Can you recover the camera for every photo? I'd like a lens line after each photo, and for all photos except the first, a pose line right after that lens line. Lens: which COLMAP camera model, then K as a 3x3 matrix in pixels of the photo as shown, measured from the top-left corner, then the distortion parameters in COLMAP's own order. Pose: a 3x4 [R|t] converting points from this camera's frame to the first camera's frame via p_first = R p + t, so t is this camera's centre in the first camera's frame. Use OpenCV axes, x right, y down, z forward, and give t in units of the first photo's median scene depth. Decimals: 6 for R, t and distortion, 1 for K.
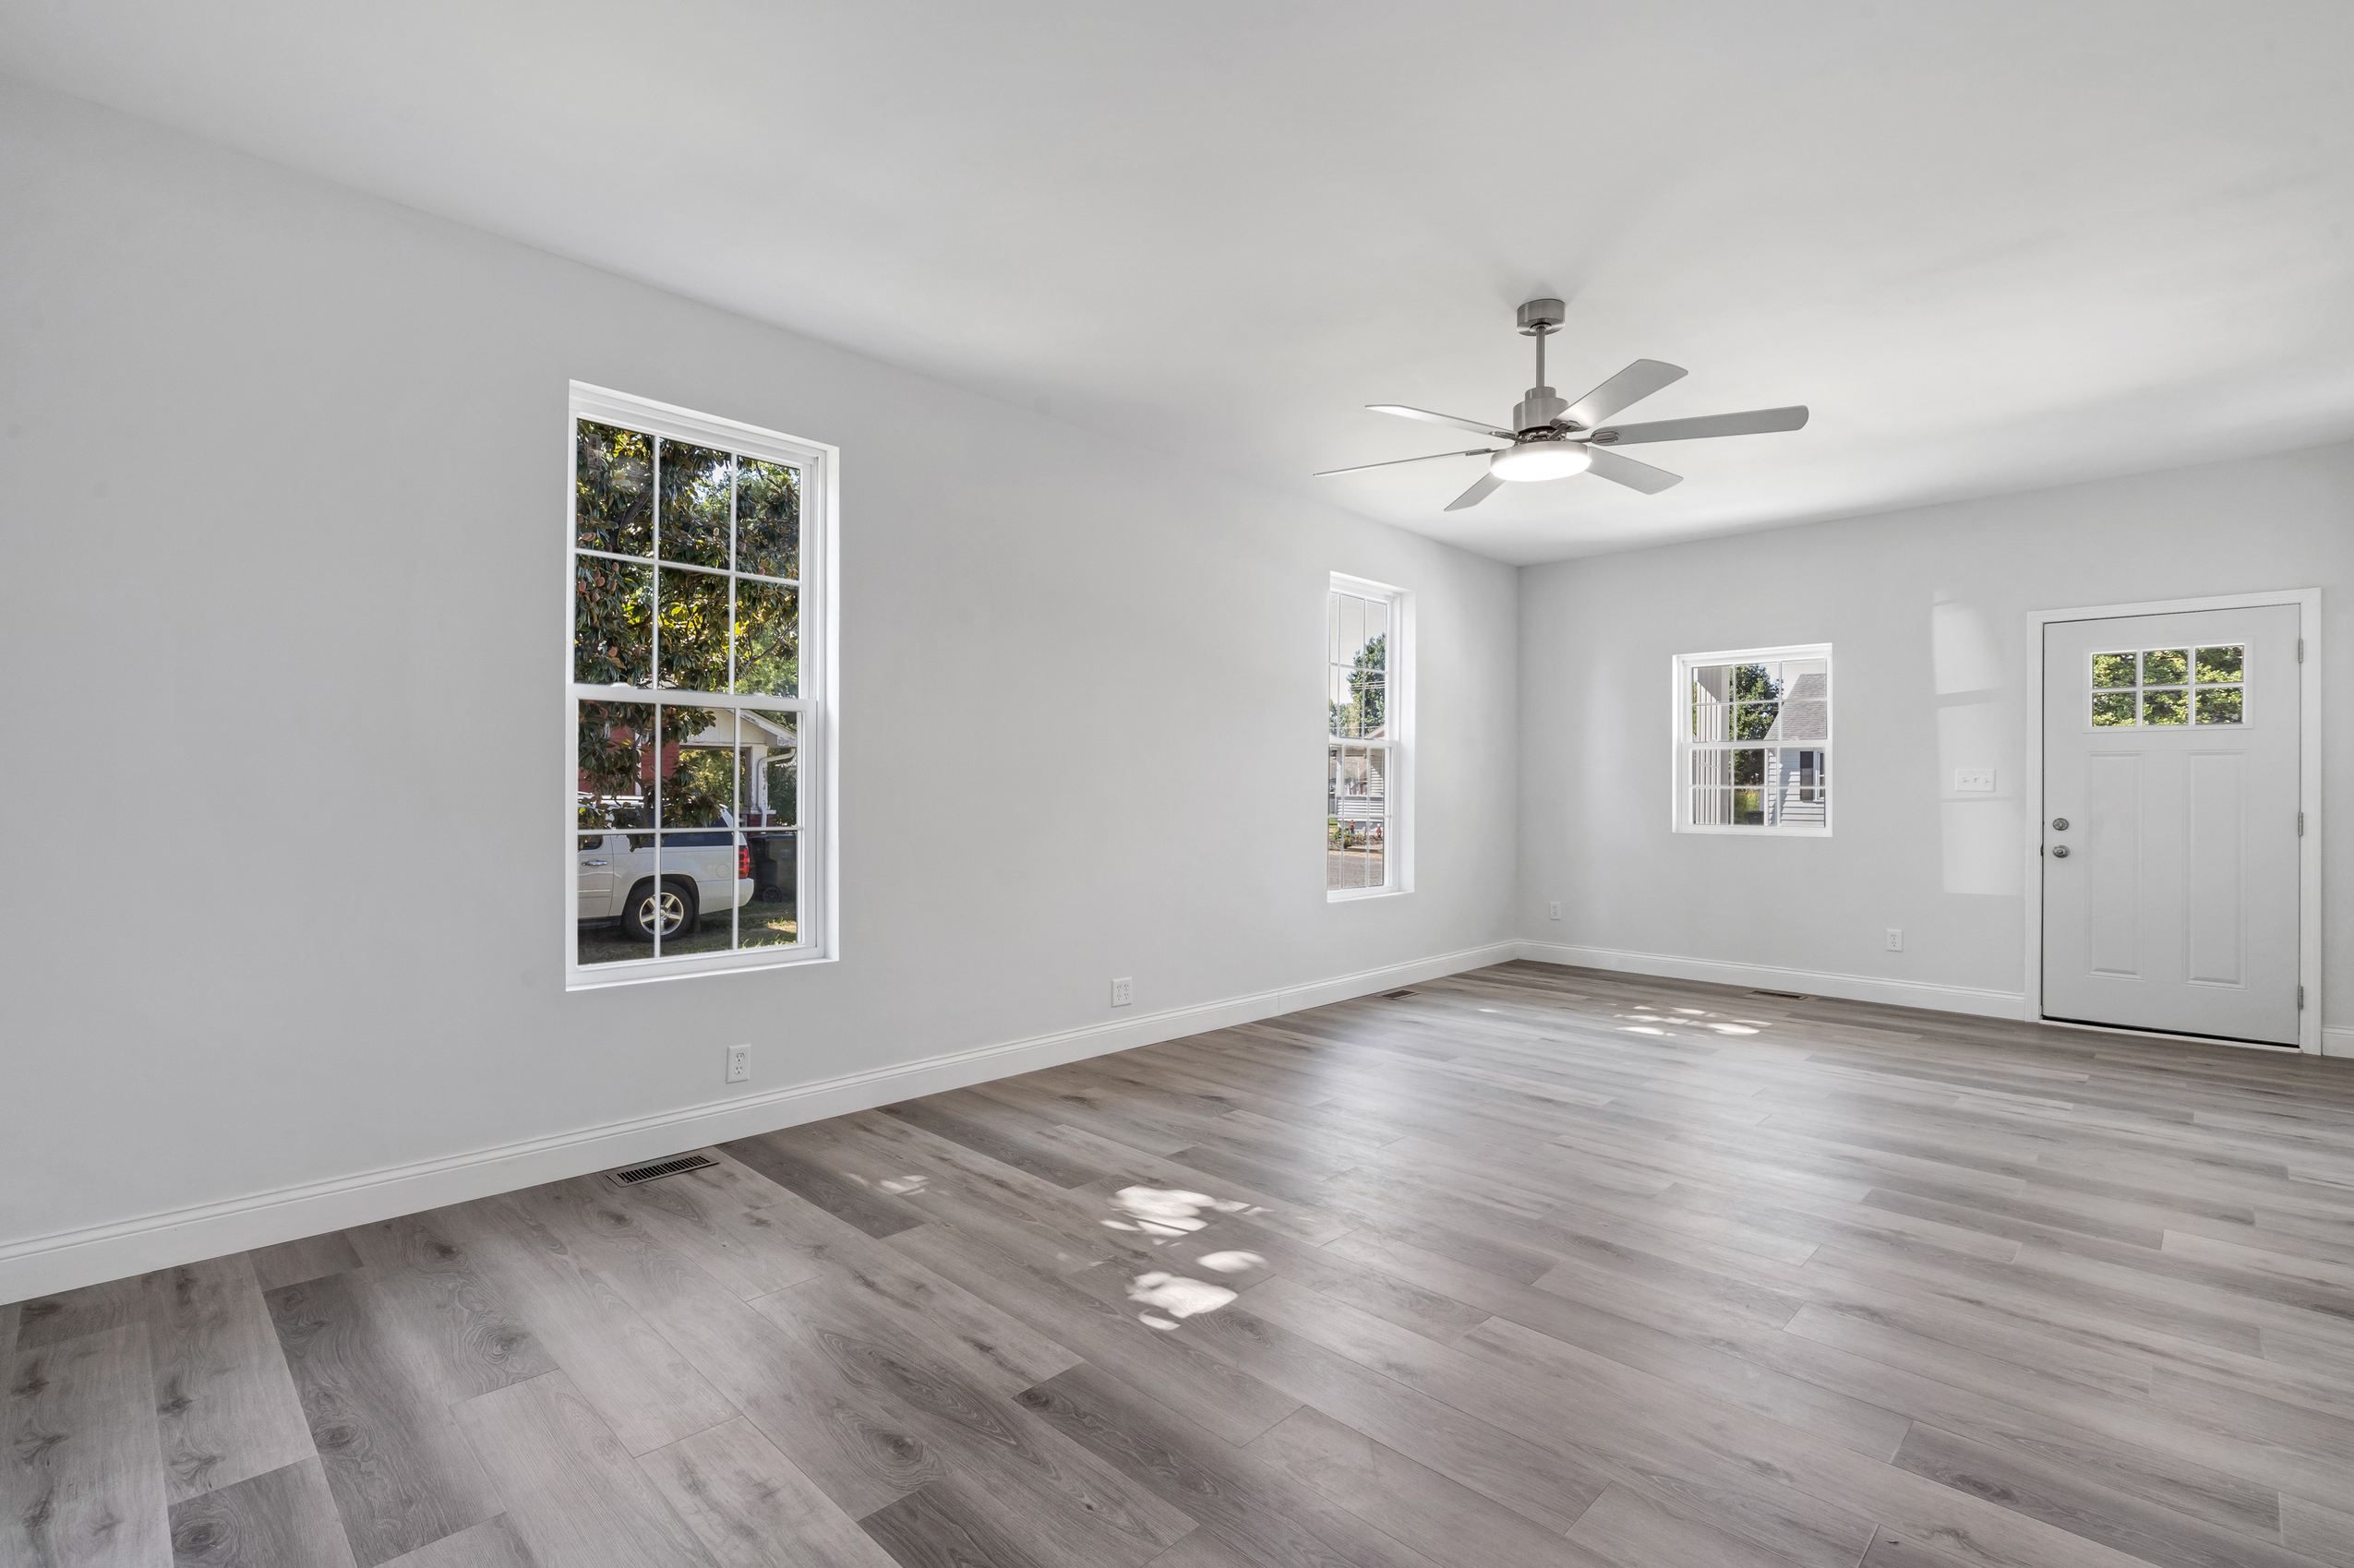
lens RADIAL K [[1075.2, 0, 1163.1], [0, 1075.2, 785.3], [0, 0, 1]] dist [-0.004695, 0.000899]
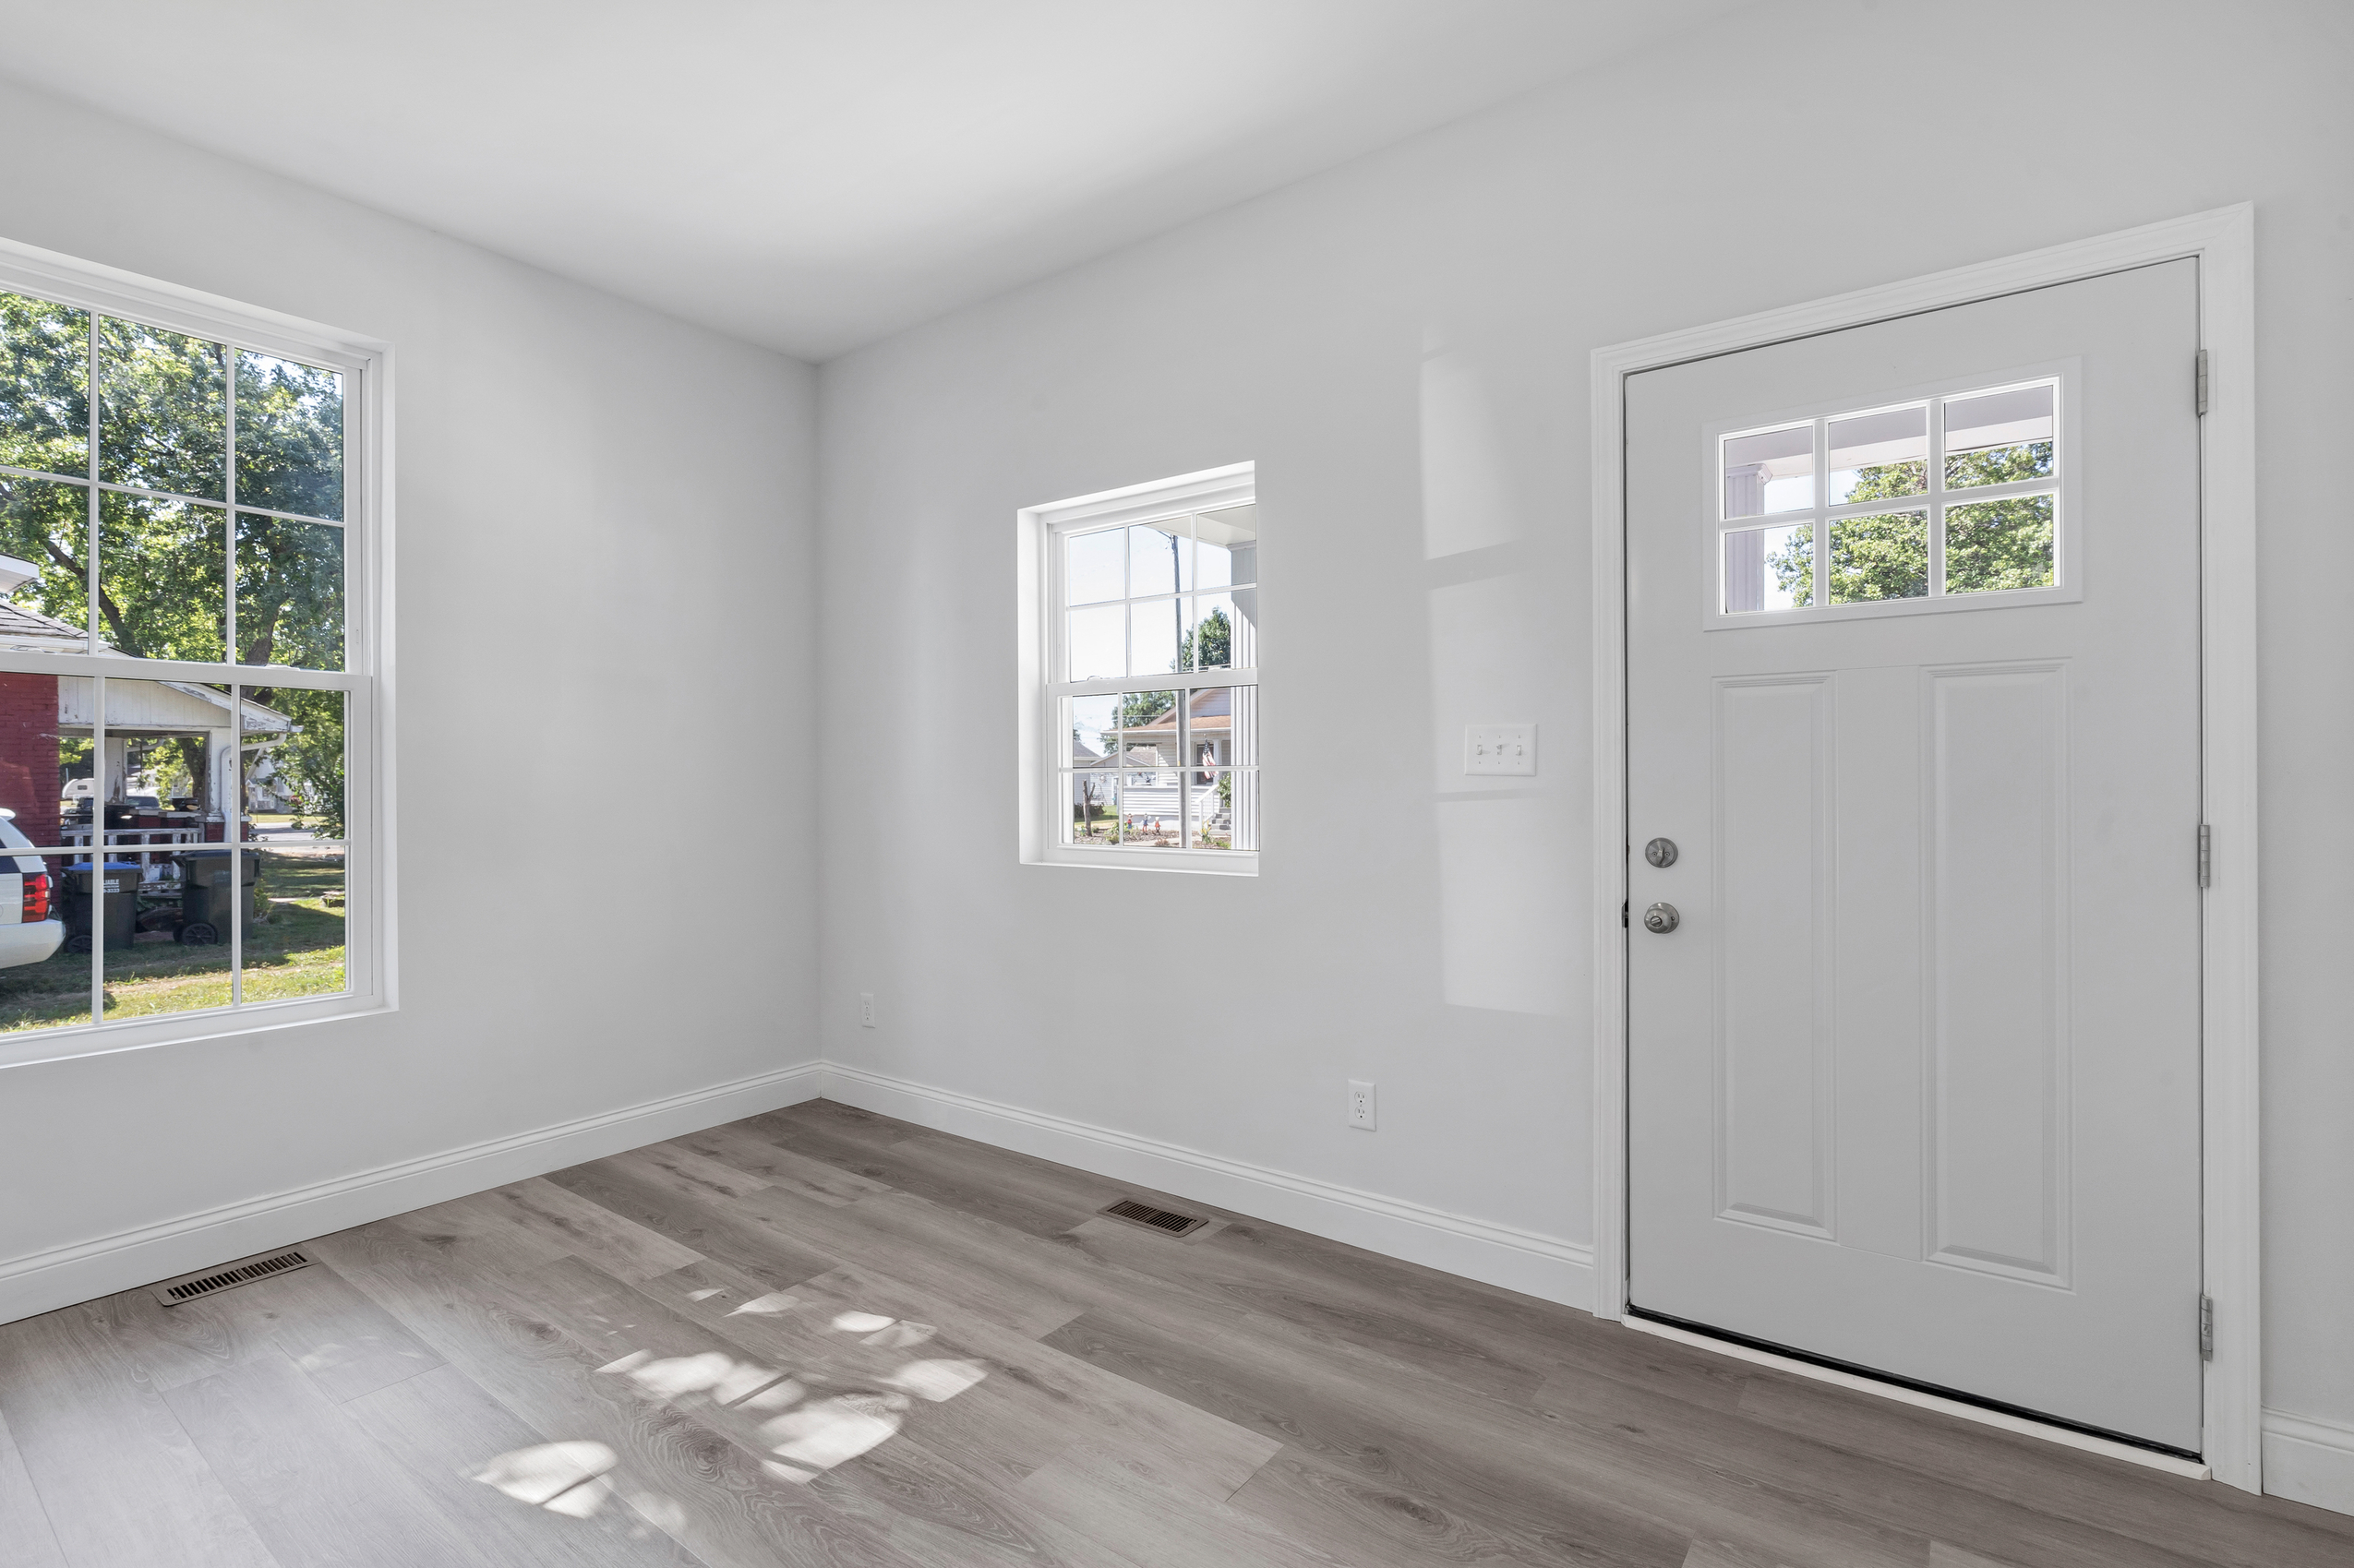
lens RADIAL K [[1088.8, 0, 1171.1], [0, 1088.8, 784.4], [0, 0, 1]] dist [-0.000302, 0.000140]
pose [[0.990842, -0.007223, 0.134830, 0.788651], [0.007005, 0.999973, 0.002093, 0.010081], [-0.134841, -0.001129, 0.990867, 0.808352]]
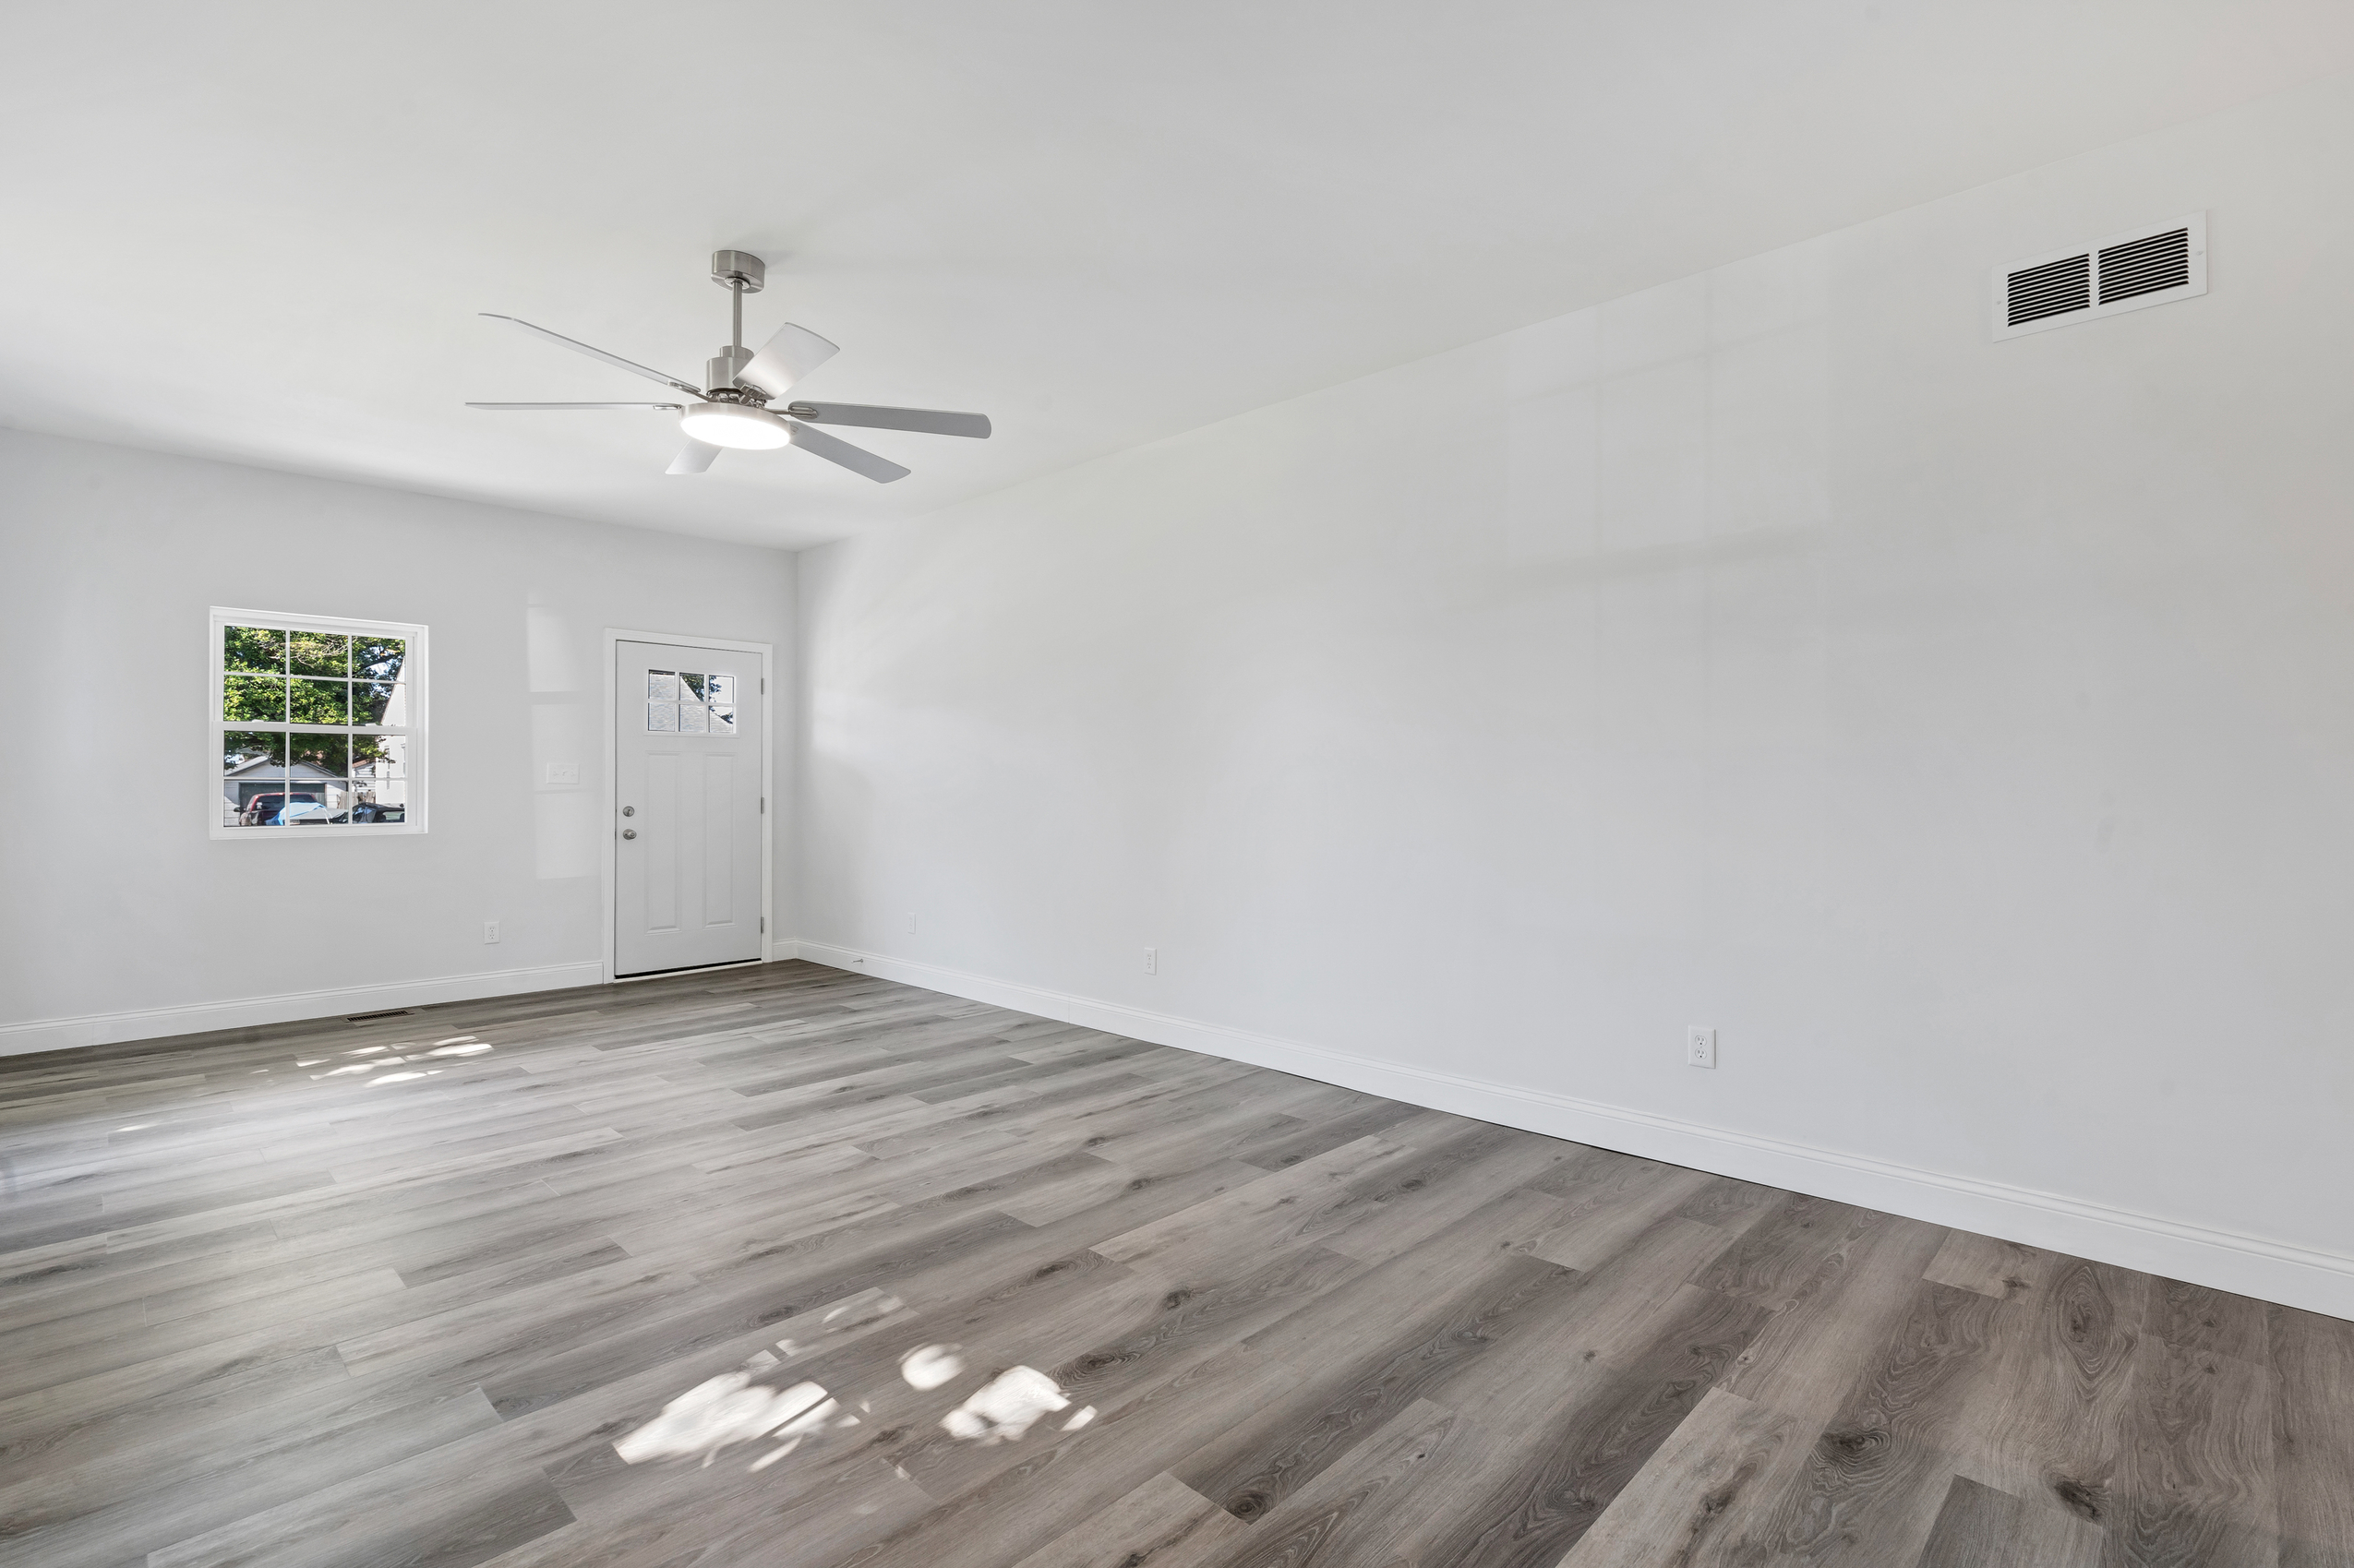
lens RADIAL K [[1088.8, 0, 1171.1], [0, 1088.8, 784.4], [0, 0, 1]] dist [-0.000302, 0.000140]
pose [[-0.003434, -0.005683, 0.999978, -0.494323], [-0.002439, 0.999981, 0.005674, -0.002243], [-0.999991, -0.002420, -0.003448, 0.538435]]
